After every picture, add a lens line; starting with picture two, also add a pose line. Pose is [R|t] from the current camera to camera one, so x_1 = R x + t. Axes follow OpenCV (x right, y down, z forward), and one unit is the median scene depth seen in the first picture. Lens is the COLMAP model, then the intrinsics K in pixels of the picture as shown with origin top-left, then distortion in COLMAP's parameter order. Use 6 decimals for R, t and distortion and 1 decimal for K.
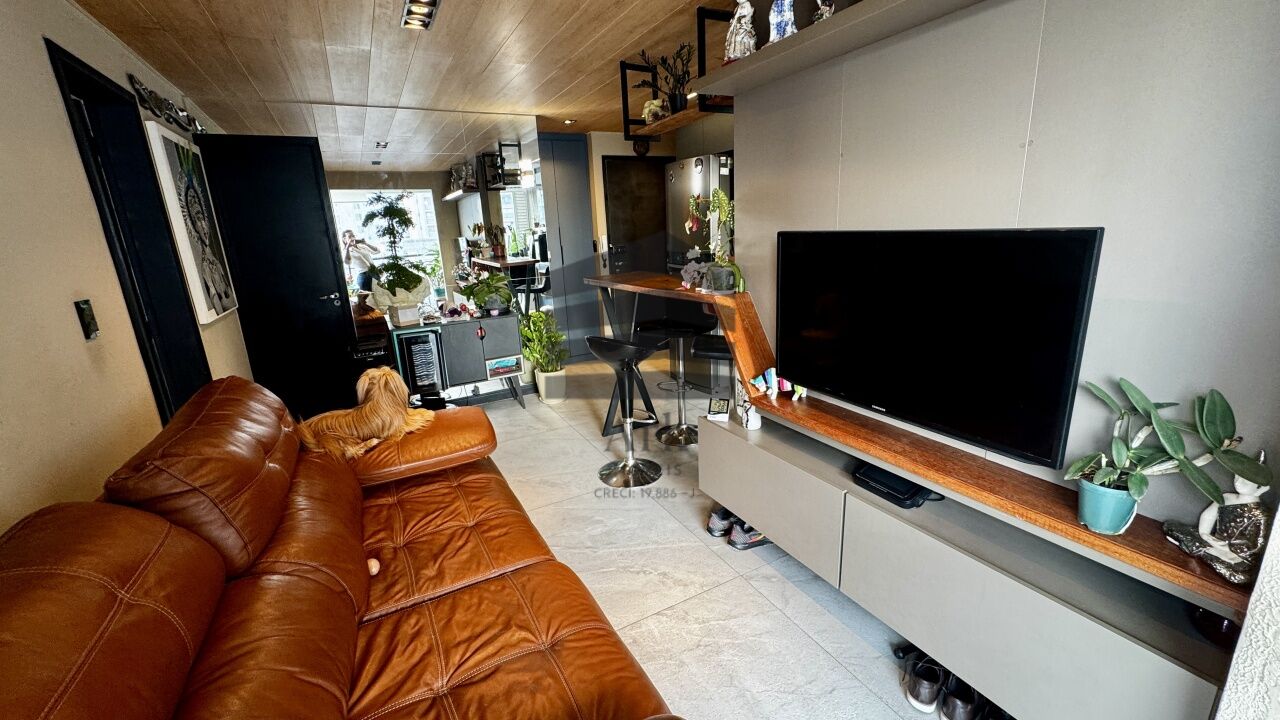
lens RADIAL K [[510.3, 0, 643.1], [0, 510.3, 363.8], [0, 0, 1]] dist [-0.001857, 0.000557]
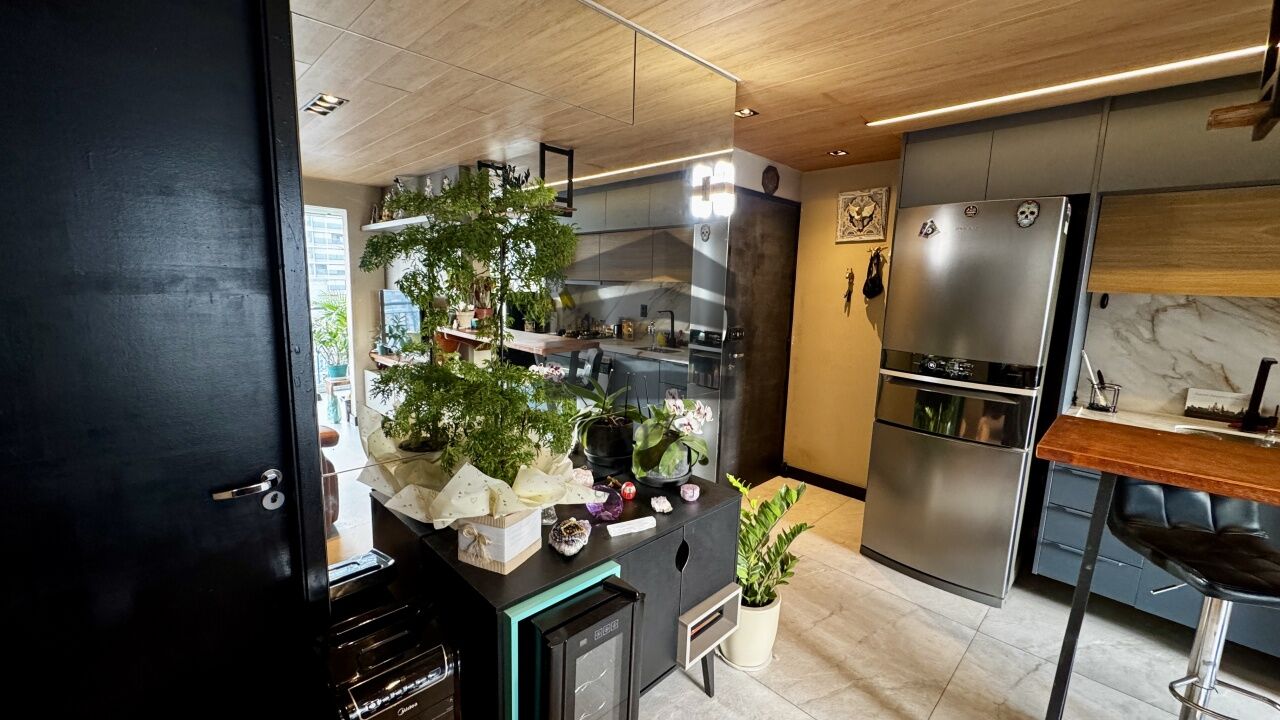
lens RADIAL K [[510.3, 0, 641.2], [0, 510.3, 359.6], [0, 0, 1]] dist [-0.001857, 0.000557]
pose [[0.957448, 0.034173, 0.286576, -0.307923], [0.000342, 0.992830, -0.119532, -0.107999], [-0.288607, 0.114544, 0.950571, 0.407591]]
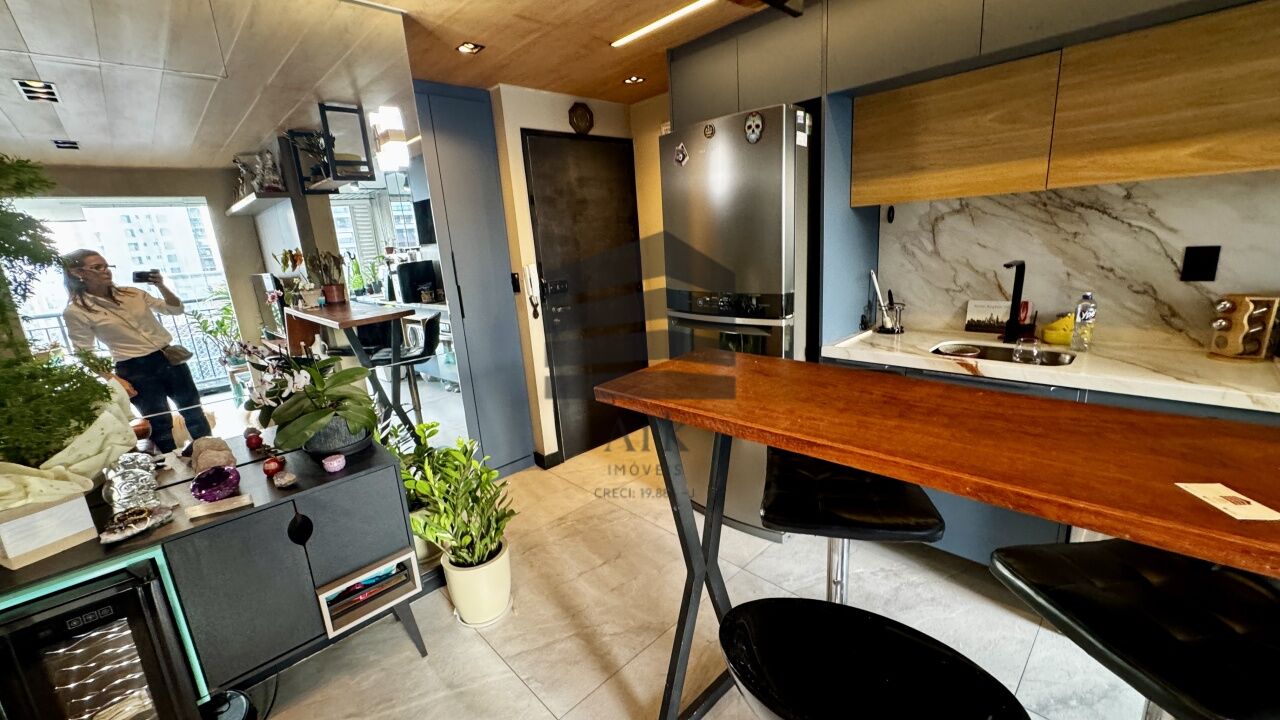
lens RADIAL K [[510.3, 0, 639.9], [0, 510.3, 360.4], [0, 0, 1]] dist [-0.001857, 0.000557]
pose [[0.964105, -0.081930, 0.252566, -0.102734], [0.092937, 0.995159, -0.031945, -0.099968], [-0.248727, 0.054271, 0.967052, 0.366024]]
